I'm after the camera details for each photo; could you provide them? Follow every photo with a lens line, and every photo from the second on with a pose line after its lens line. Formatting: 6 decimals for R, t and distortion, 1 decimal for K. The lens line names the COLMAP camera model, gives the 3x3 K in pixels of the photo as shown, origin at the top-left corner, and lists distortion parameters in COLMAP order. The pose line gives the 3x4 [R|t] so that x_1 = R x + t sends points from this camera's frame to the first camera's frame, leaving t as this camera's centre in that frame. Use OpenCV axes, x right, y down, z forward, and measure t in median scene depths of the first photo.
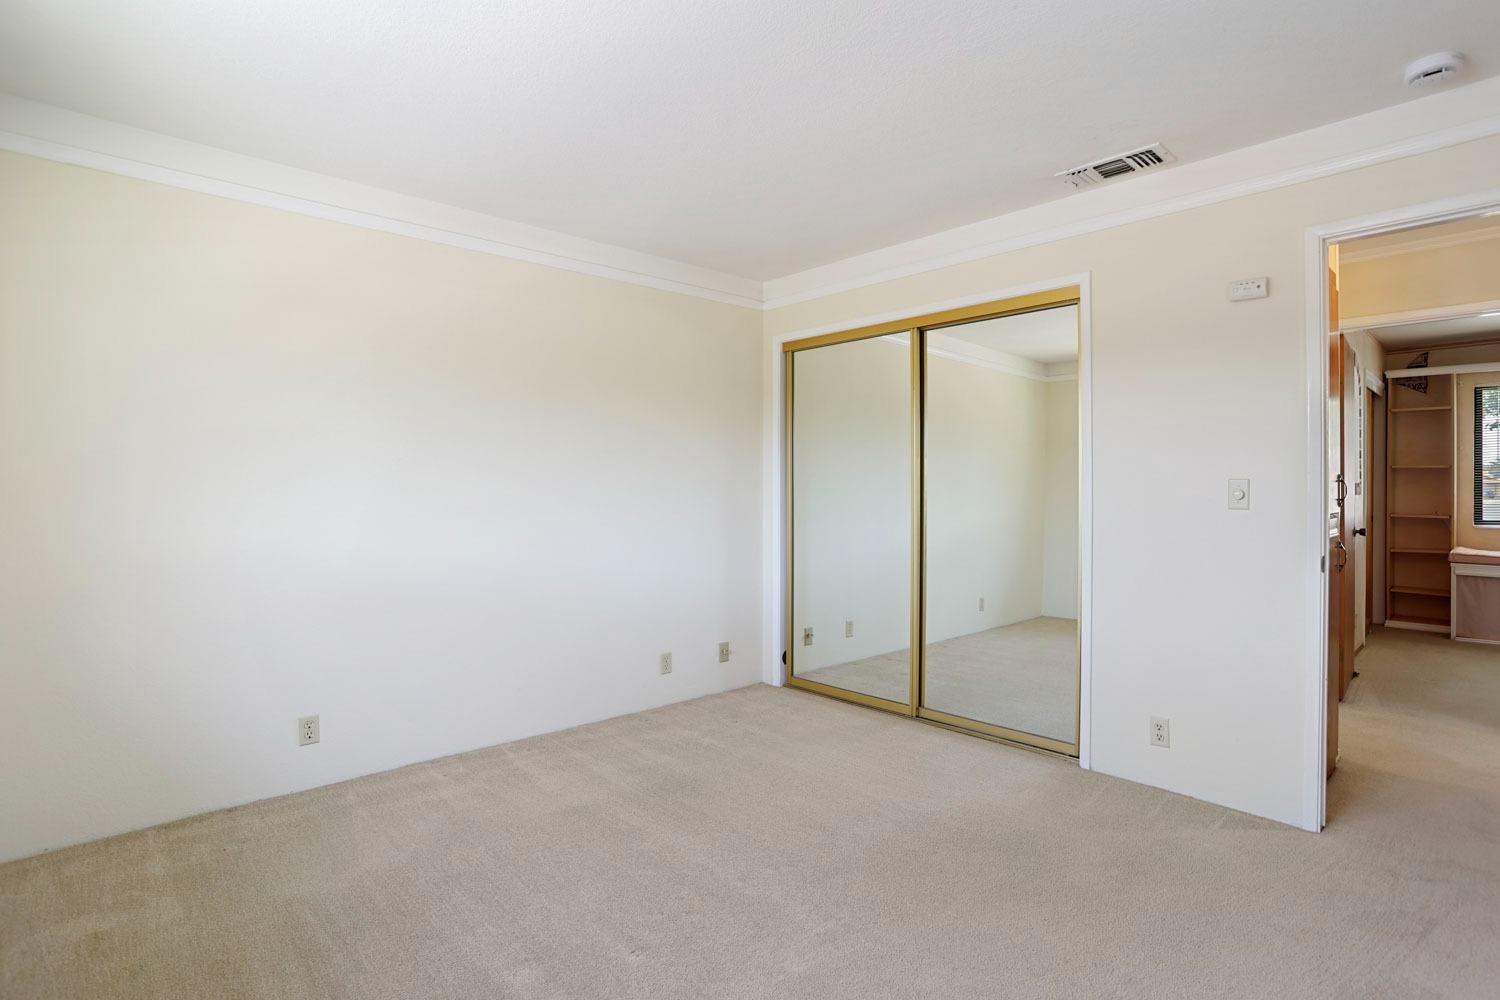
lens RADIAL K [[735.3, 0, 766.5], [0, 735.3, 484.4], [0, 0, 1]] dist [-0.072858, 0.029980]
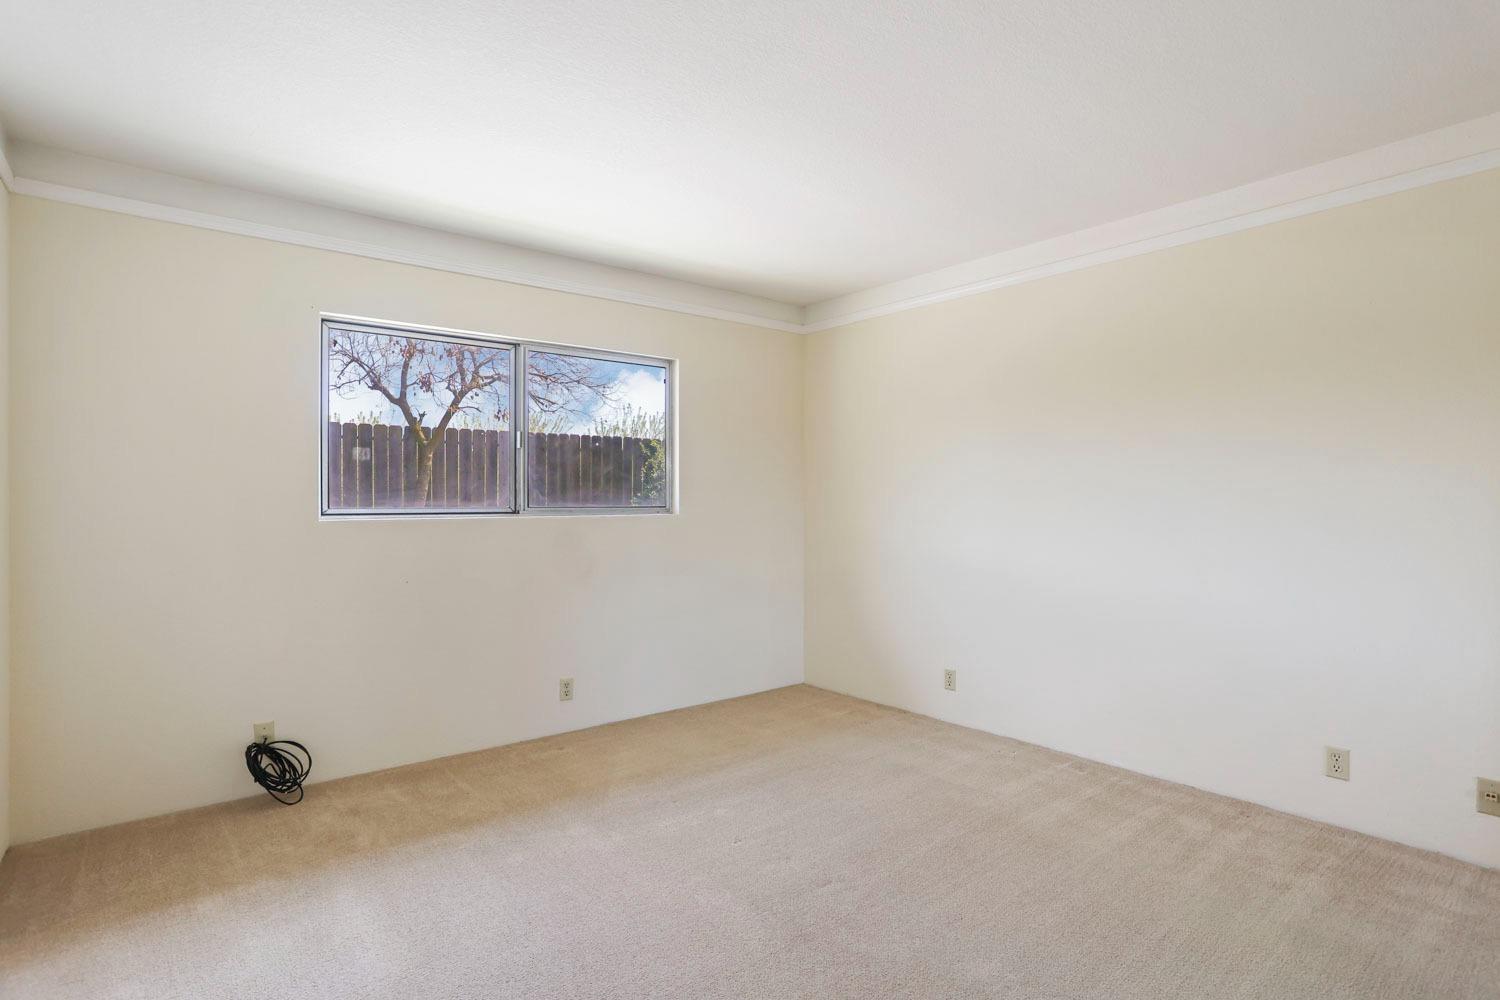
lens RADIAL K [[735.3, 0, 766.5], [0, 735.3, 484.4], [0, 0, 1]] dist [-0.072858, 0.029980]
pose [[-0.047193, -0.022240, -0.998638, 0.698170], [-0.001822, 0.999752, -0.022178, 0.007627], [0.998884, 0.000773, -0.047221, 0.661246]]
